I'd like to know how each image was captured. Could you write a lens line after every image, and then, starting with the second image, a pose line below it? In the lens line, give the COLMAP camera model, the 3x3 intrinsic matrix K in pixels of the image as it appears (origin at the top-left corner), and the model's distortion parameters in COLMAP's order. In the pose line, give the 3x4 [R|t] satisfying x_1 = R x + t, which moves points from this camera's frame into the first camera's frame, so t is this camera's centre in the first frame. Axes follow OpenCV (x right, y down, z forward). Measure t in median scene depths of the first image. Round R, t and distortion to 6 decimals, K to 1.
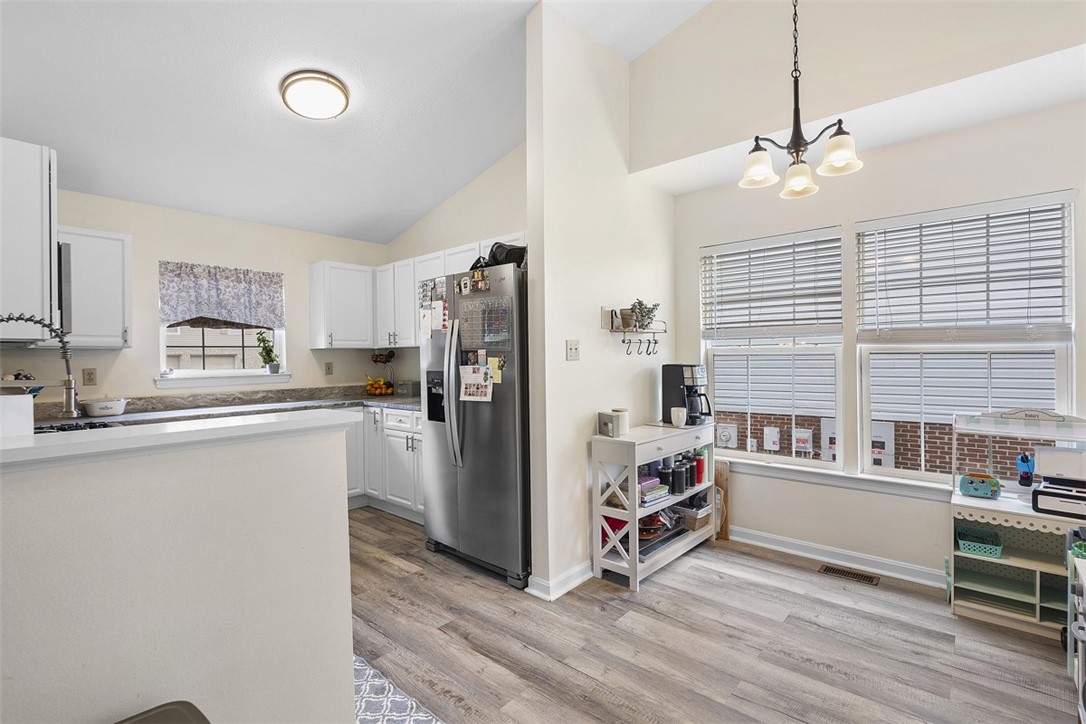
lens RADIAL K [[530.7, 0, 557.6], [0, 530.7, 358.0], [0, 0, 1]] dist [-0.002564, 0.000990]
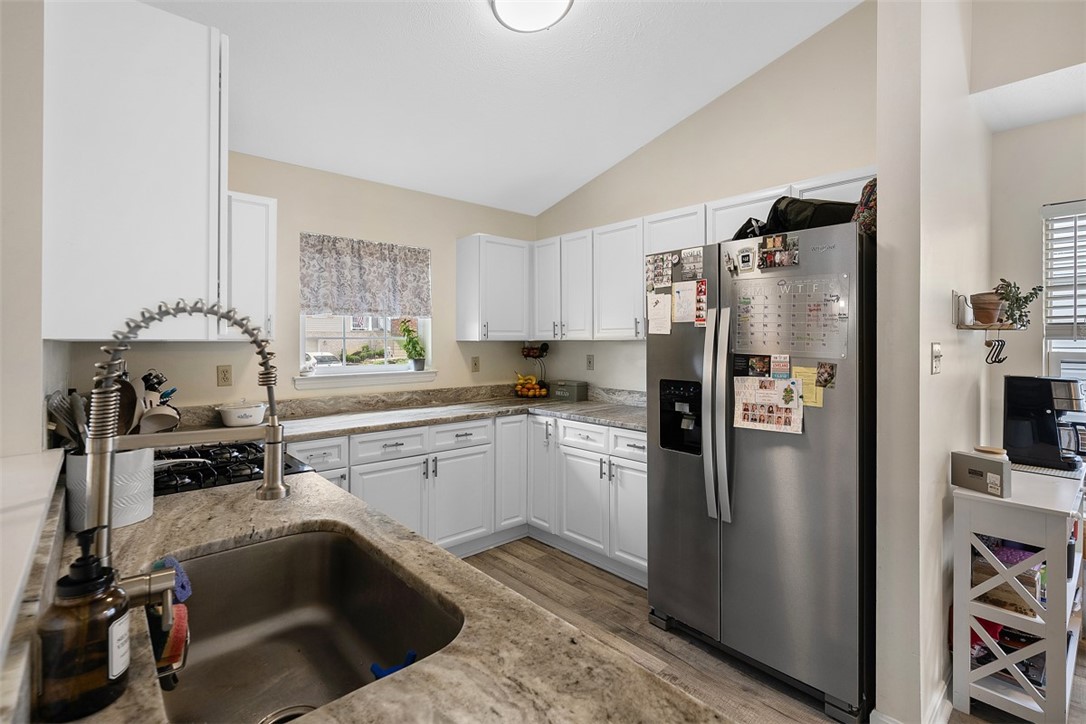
lens RADIAL K [[523.3, 0, 543.6], [0, 523.3, 342.1], [0, 0, 1]] dist [-0.006339, 0.001873]
pose [[0.992975, 0.013778, -0.117519, -0.284136], [-0.013656, 0.999905, 0.001843, -0.022169], [0.117533, -0.000226, 0.993069, 0.246274]]
